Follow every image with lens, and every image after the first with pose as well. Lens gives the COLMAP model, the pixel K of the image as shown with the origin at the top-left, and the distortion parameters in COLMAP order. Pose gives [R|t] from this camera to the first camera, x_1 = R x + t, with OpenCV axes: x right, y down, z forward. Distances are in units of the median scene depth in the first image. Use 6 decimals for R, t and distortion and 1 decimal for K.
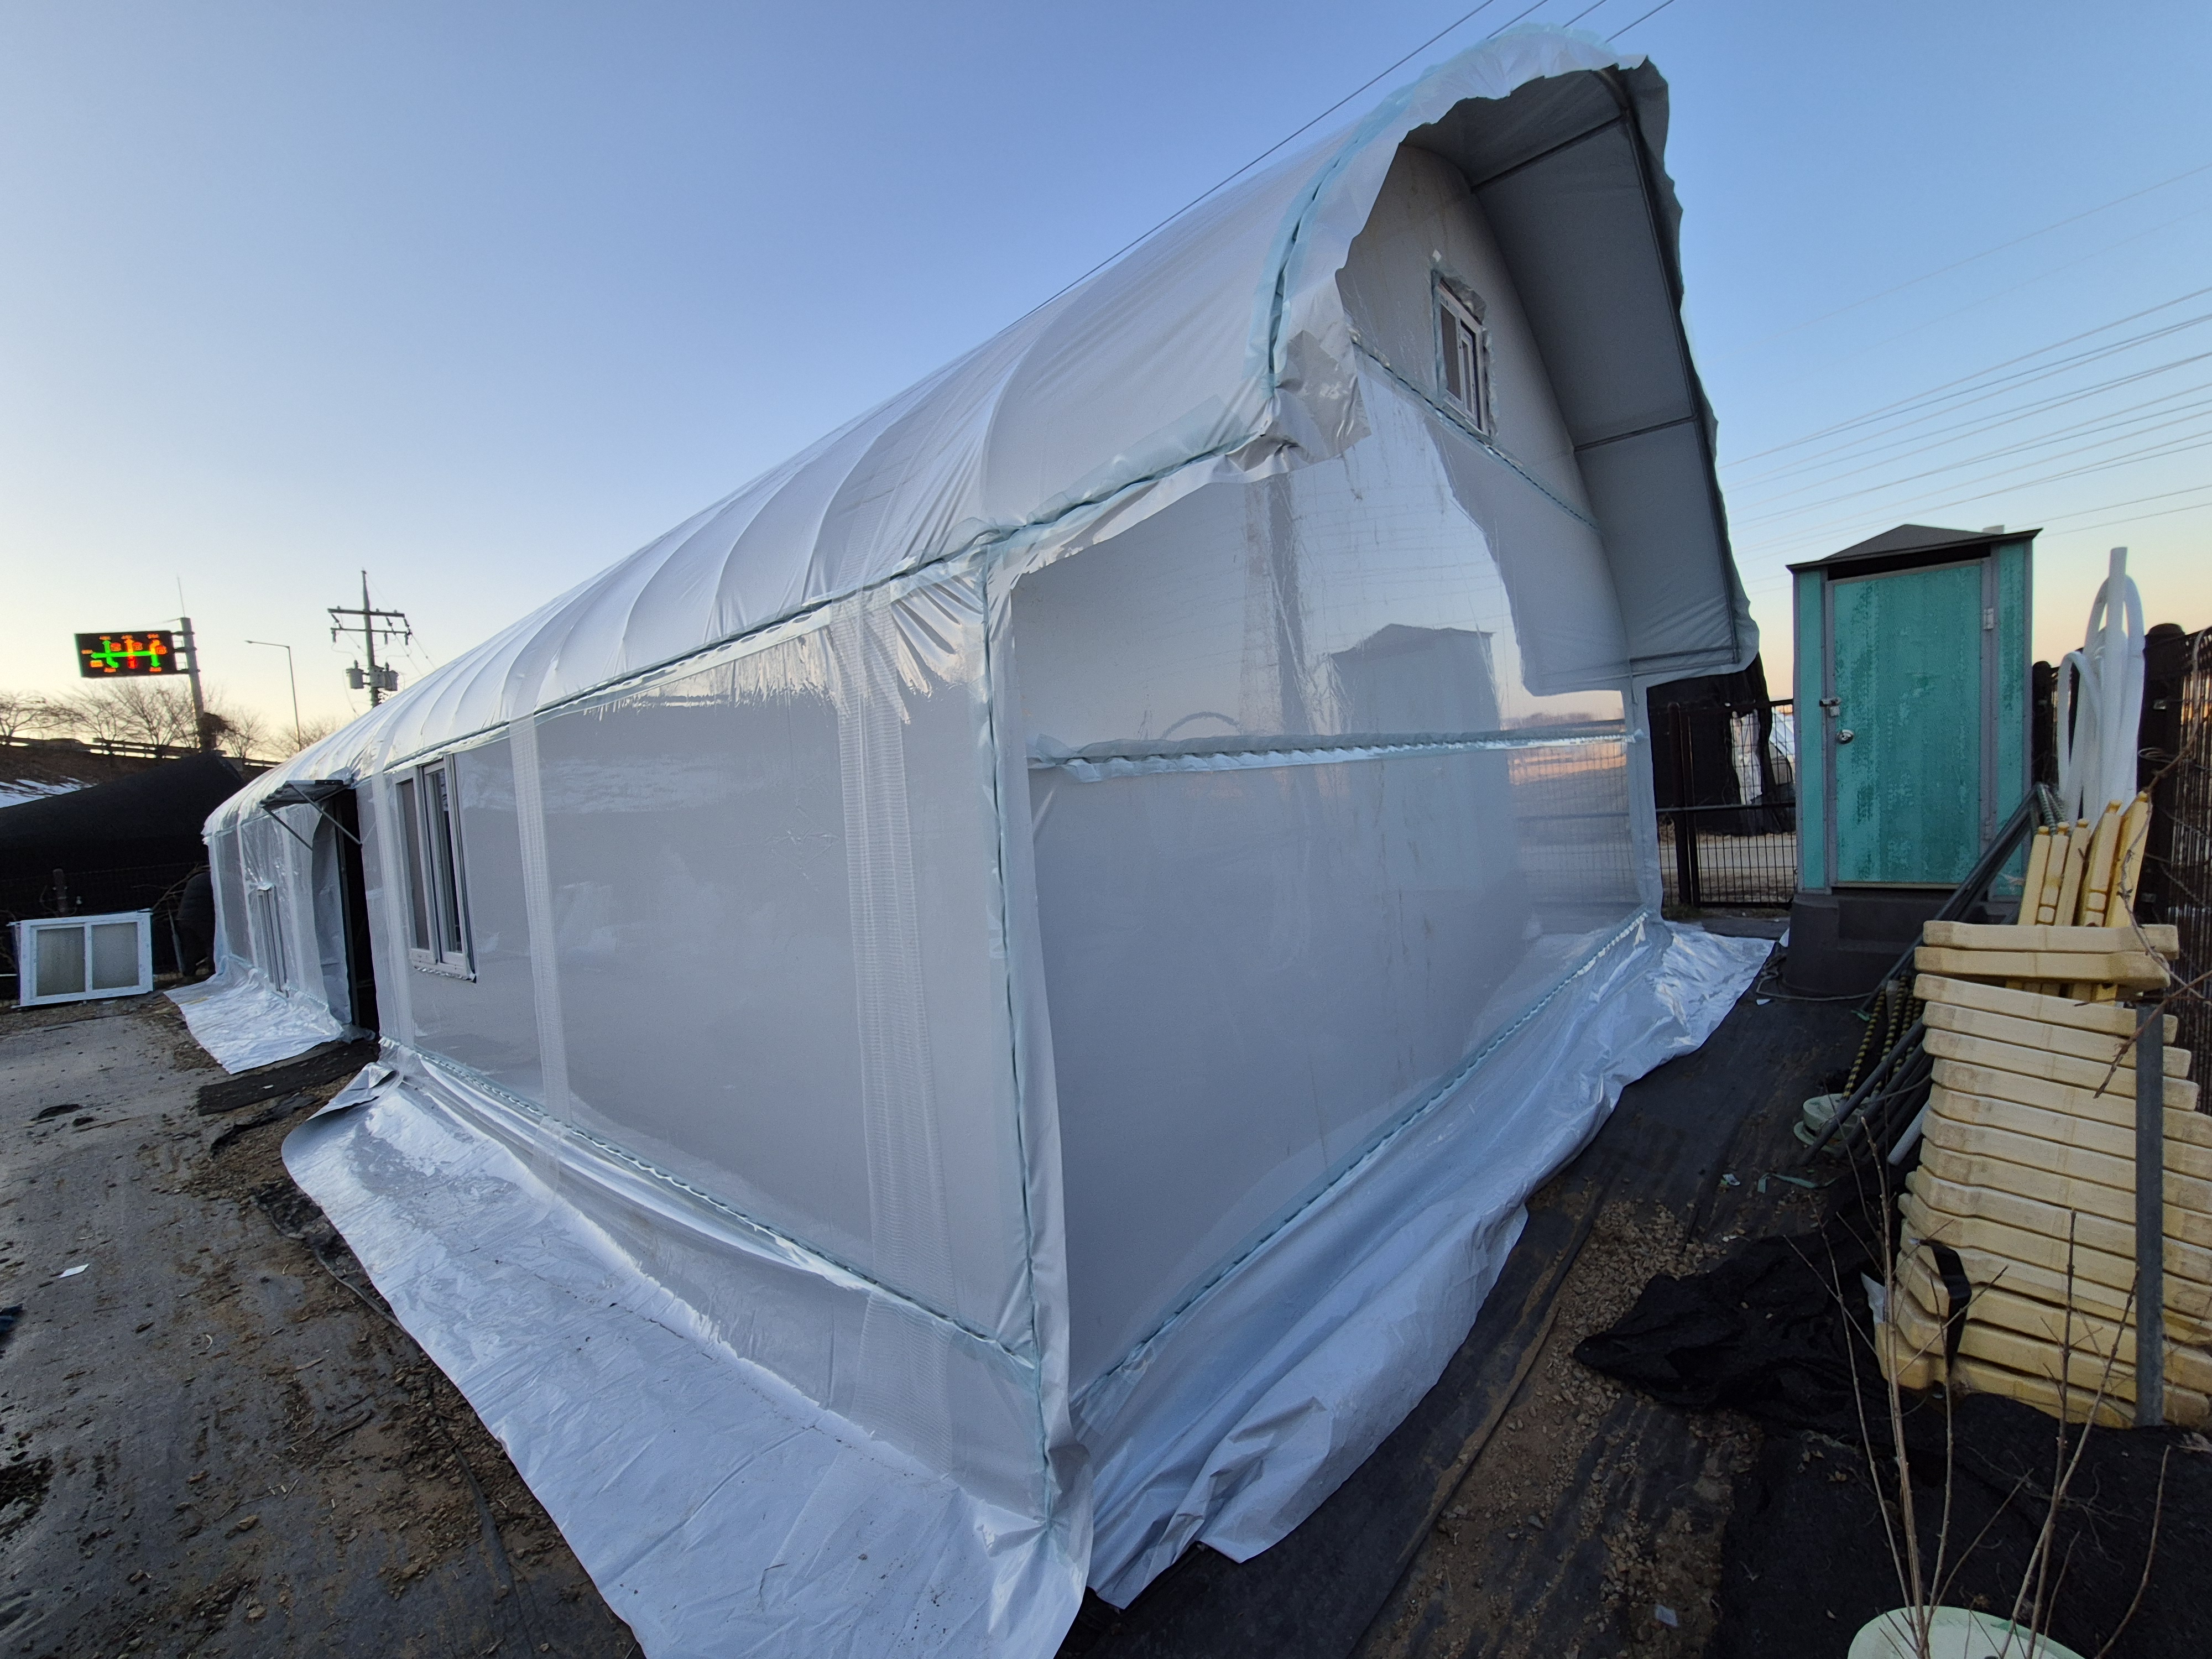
lens RADIAL K [[877.2, 0, 1106.3], [0, 877.2, 831.2], [0, 0, 1]] dist [0.000157, 0.001238]
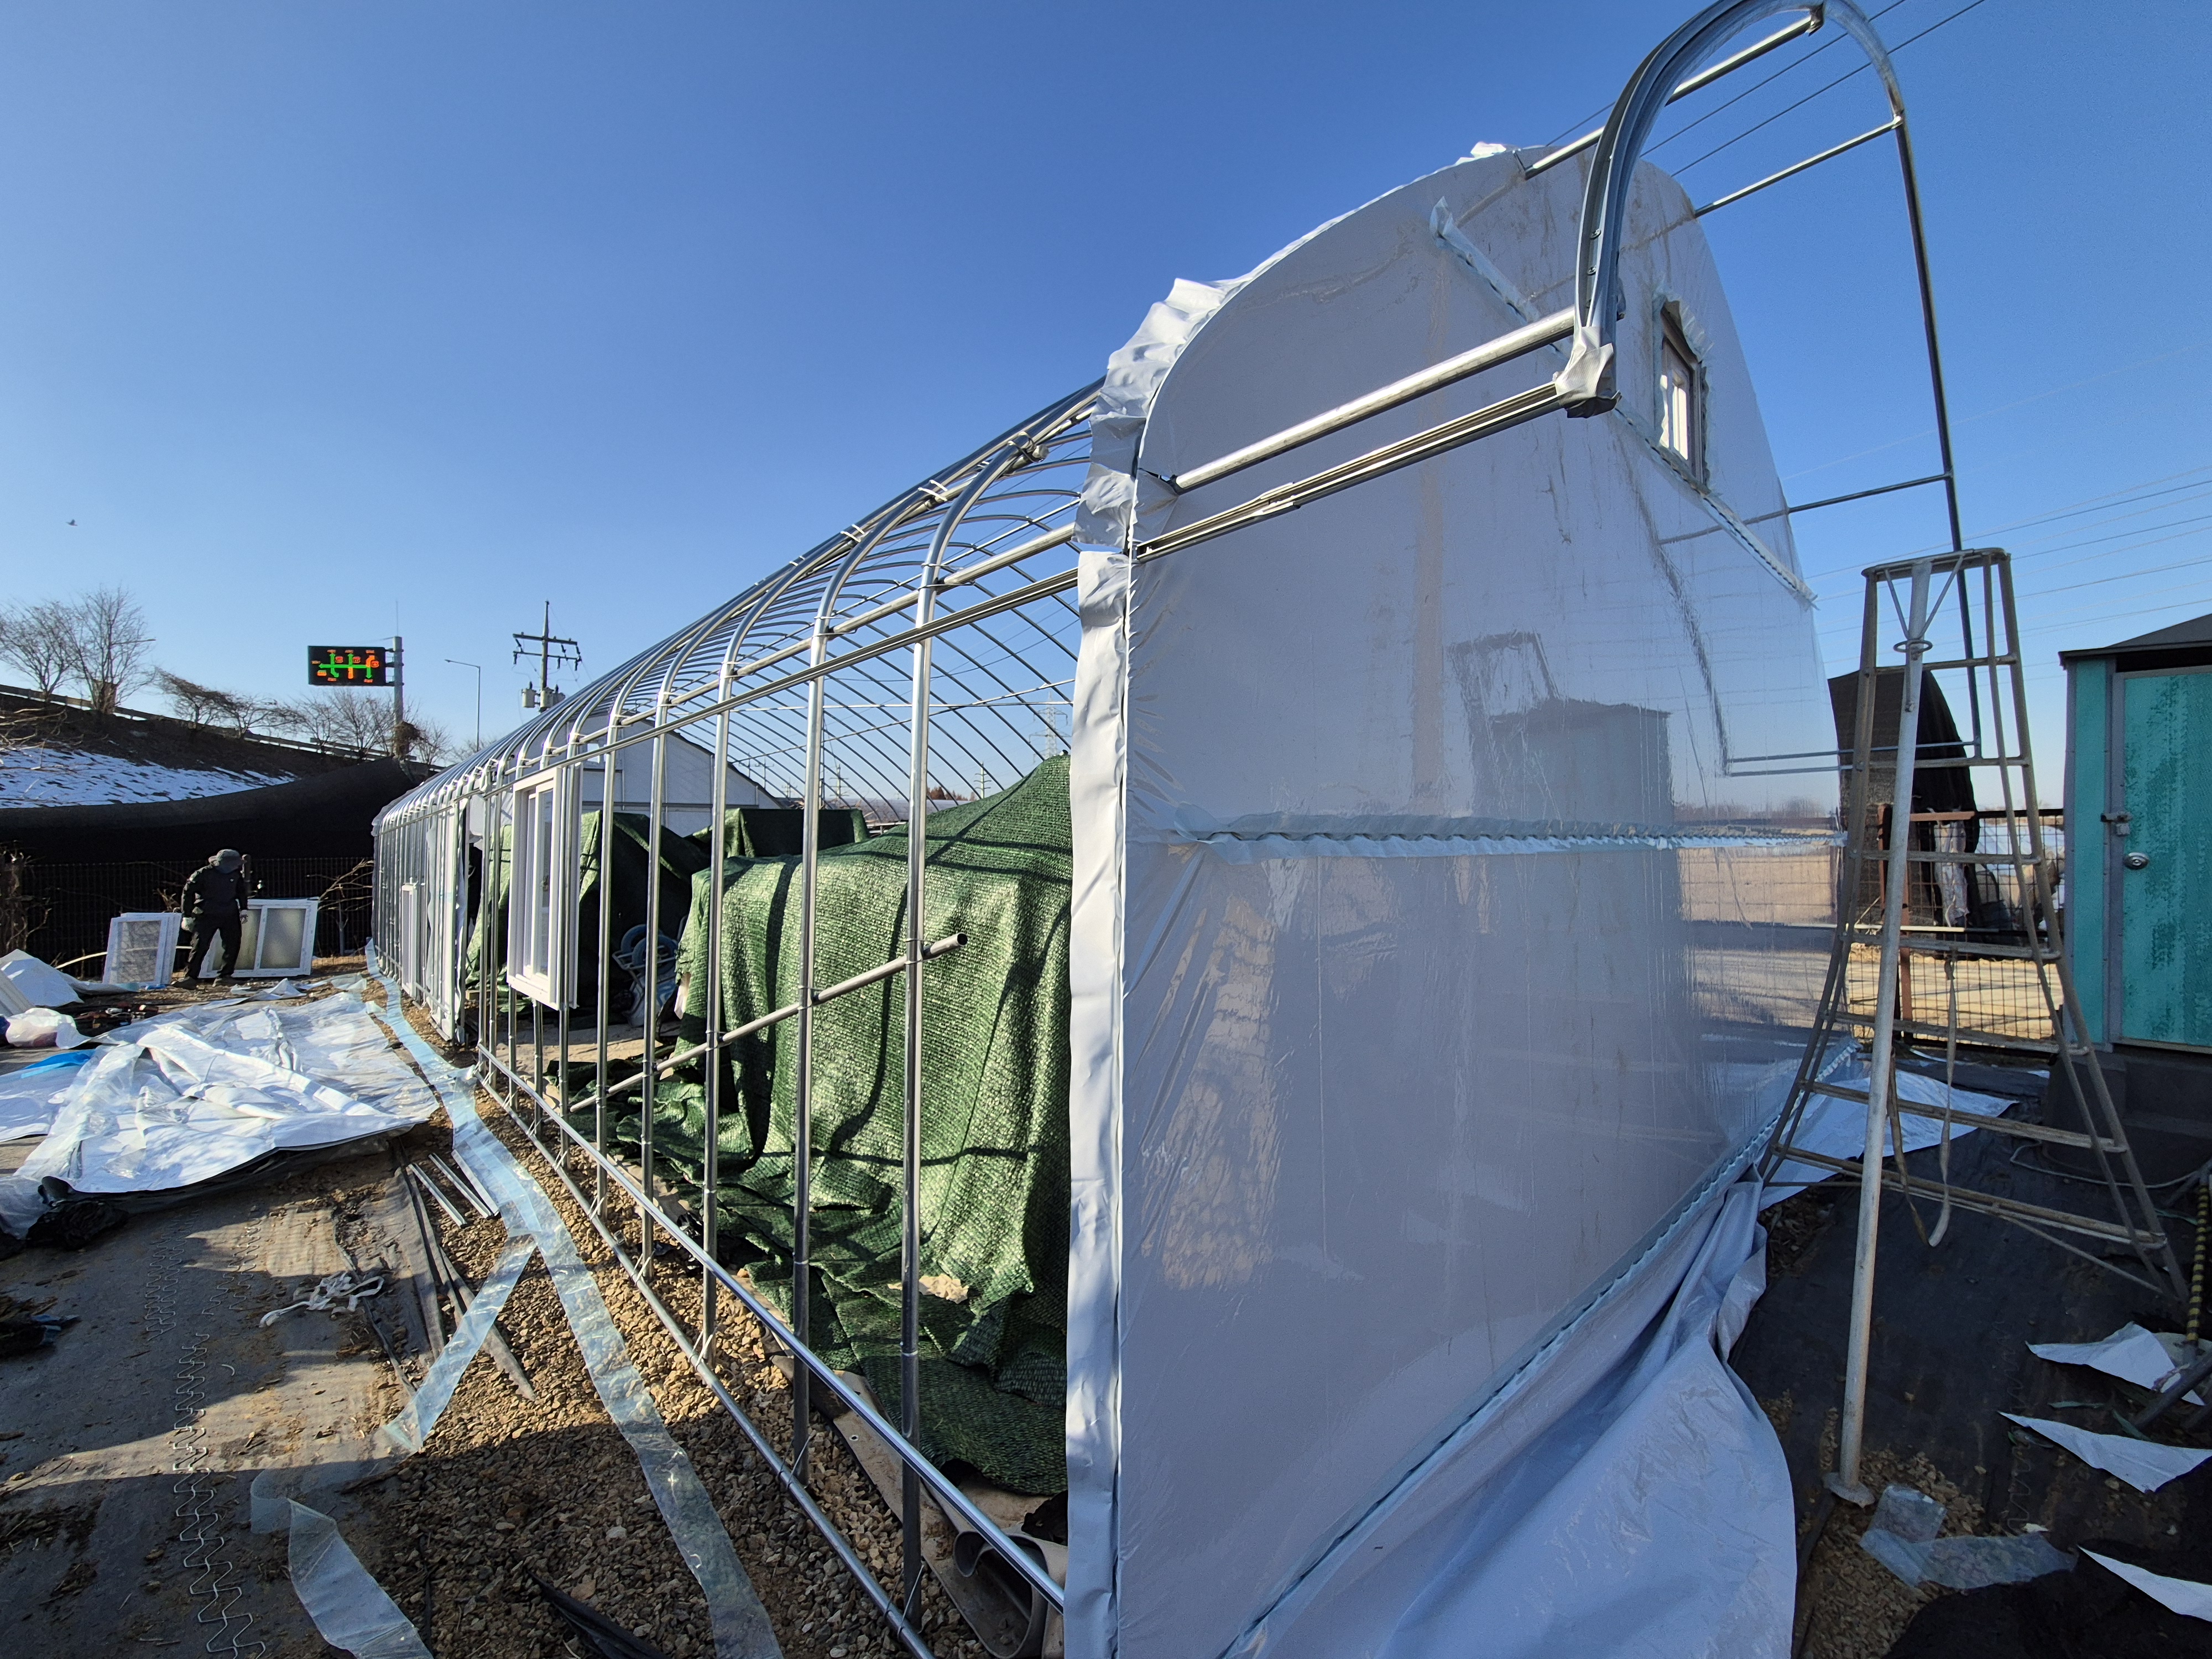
lens RADIAL K [[877.2, 0, 1115.6], [0, 877.2, 833.1], [0, 0, 1]] dist [0.000157, 0.001238]
pose [[0.991236, 0.071438, -0.111119, -0.018578], [-0.078231, 0.995246, -0.058012, -0.013461], [0.106447, 0.066196, 0.992112, 0.097333]]
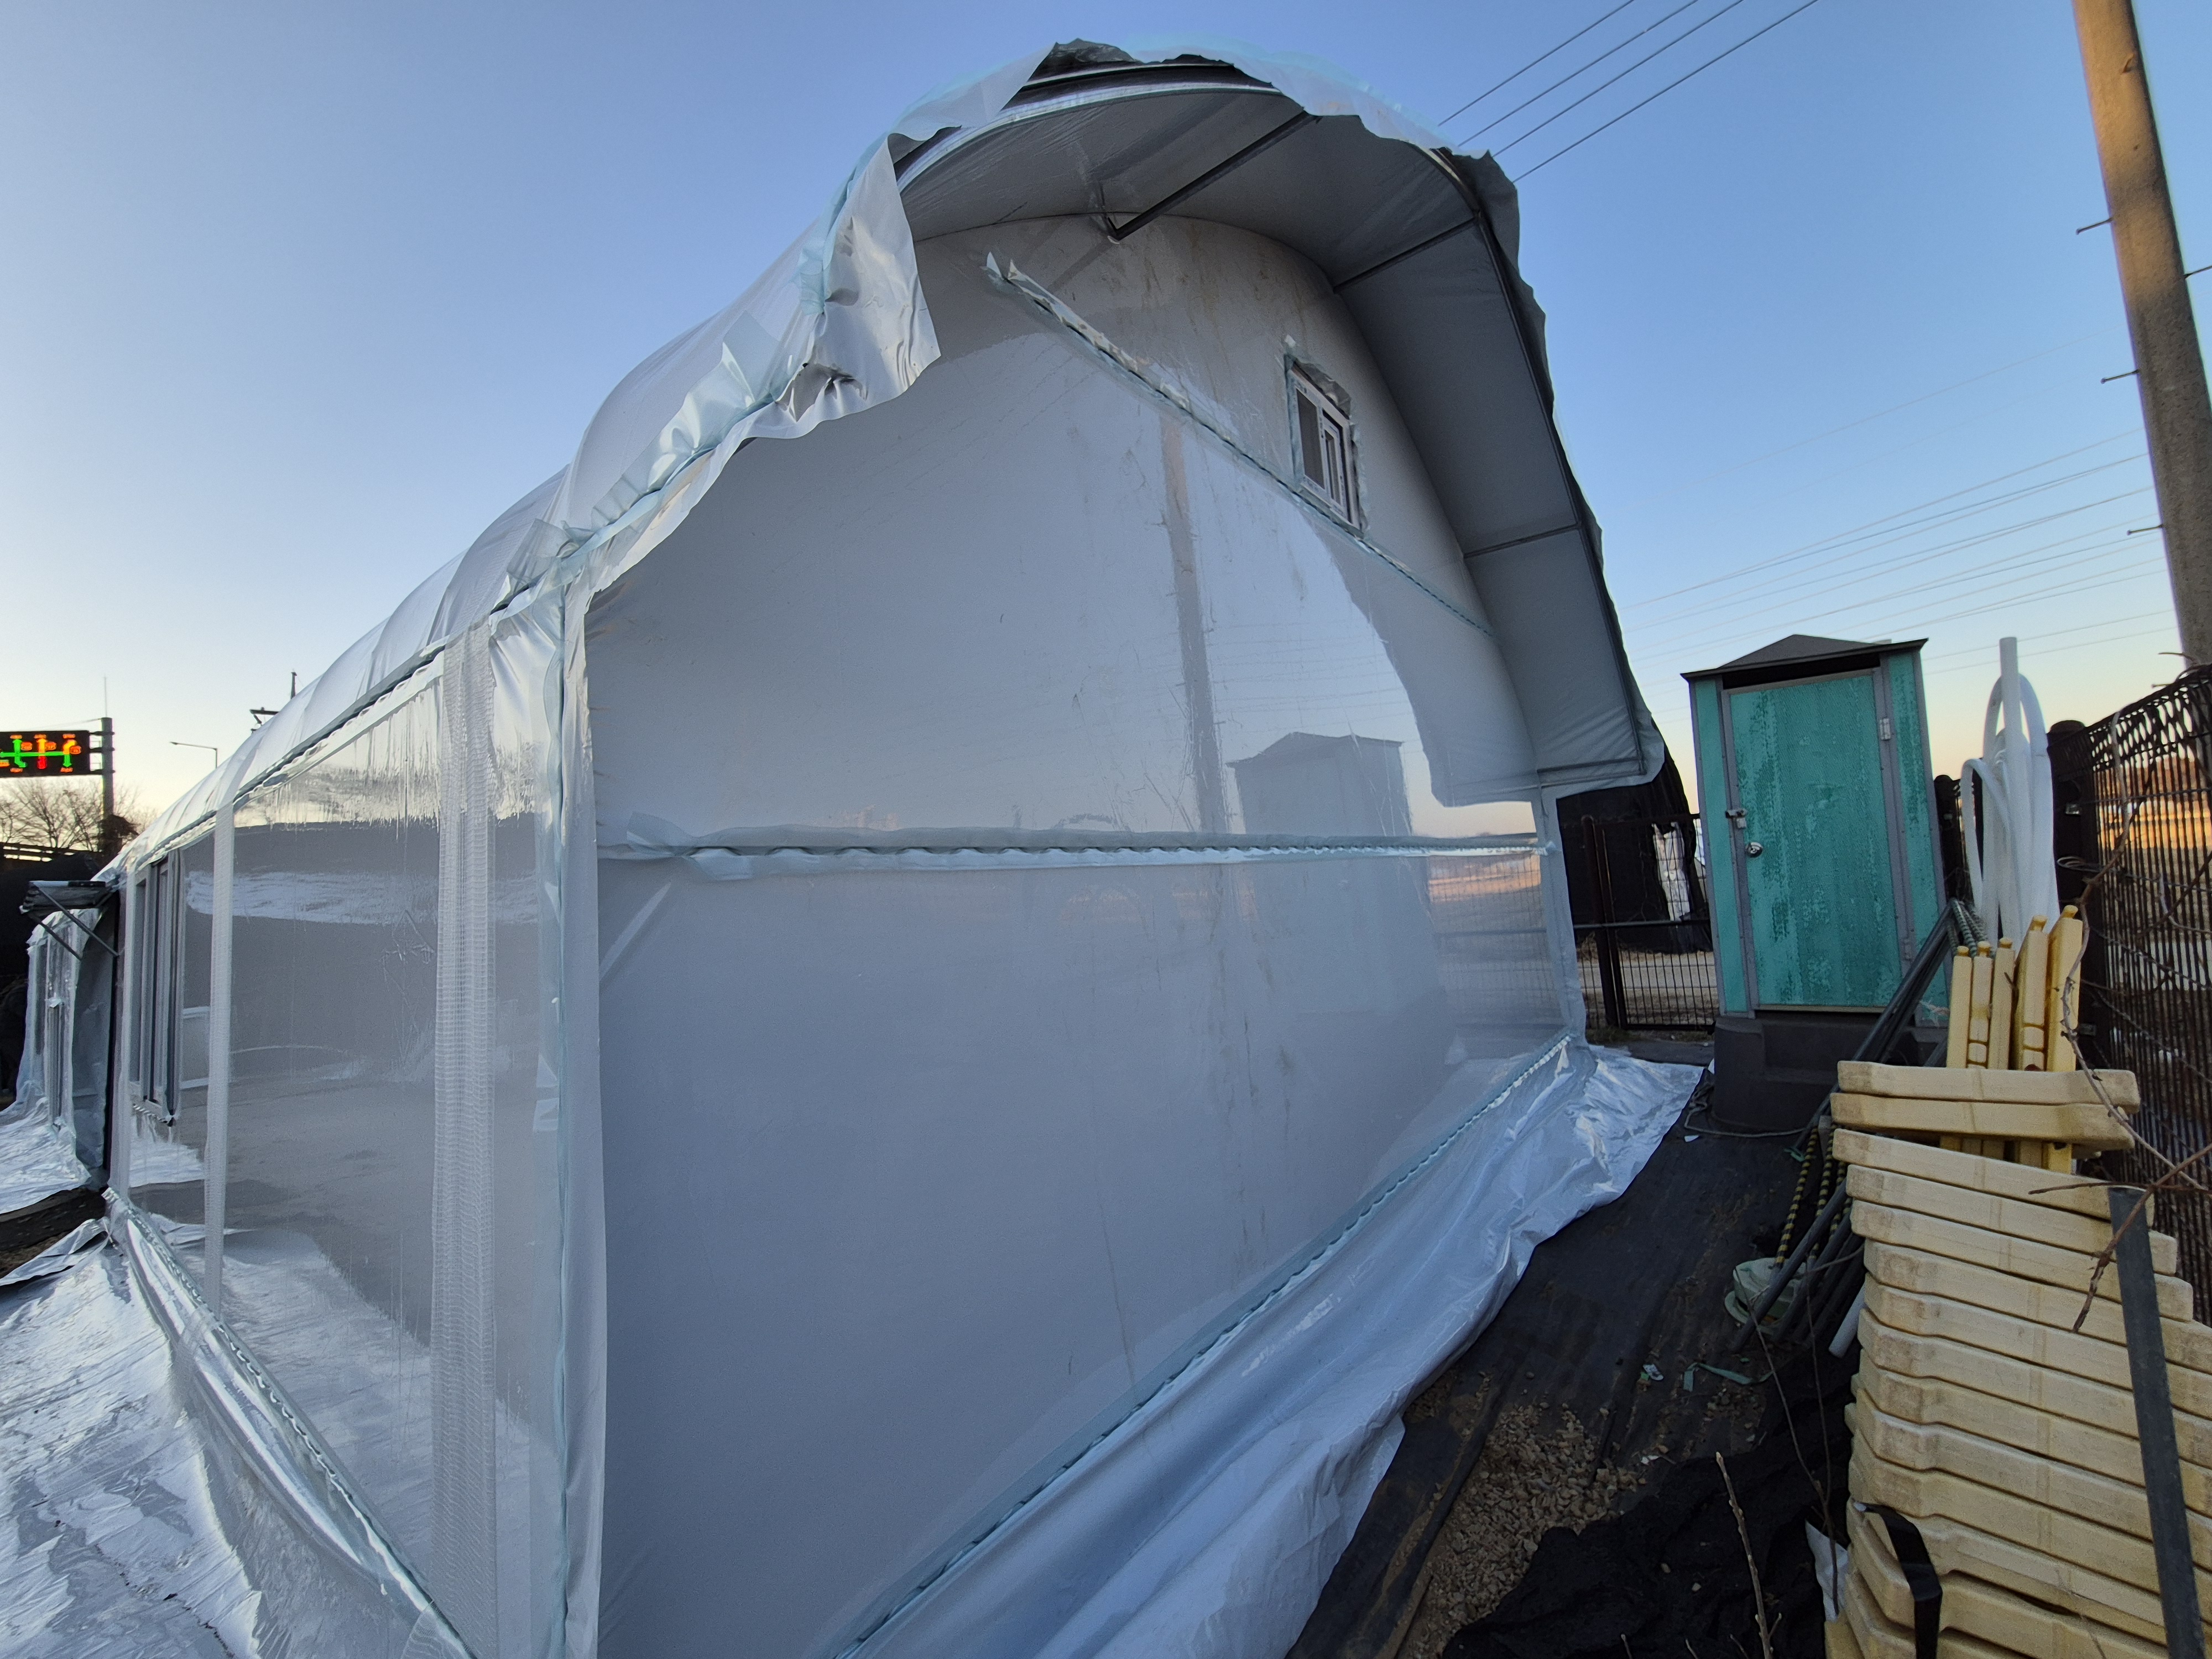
lens RADIAL K [[877.2, 0, 1103.2], [0, 877.2, 838.5], [0, 0, 1]] dist [0.000157, 0.001238]
pose [[0.998949, 0.010897, 0.044527, 0.114783], [-0.005457, 0.992697, -0.120509, -0.001419], [-0.045515, 0.120139, 0.991713, 0.106599]]
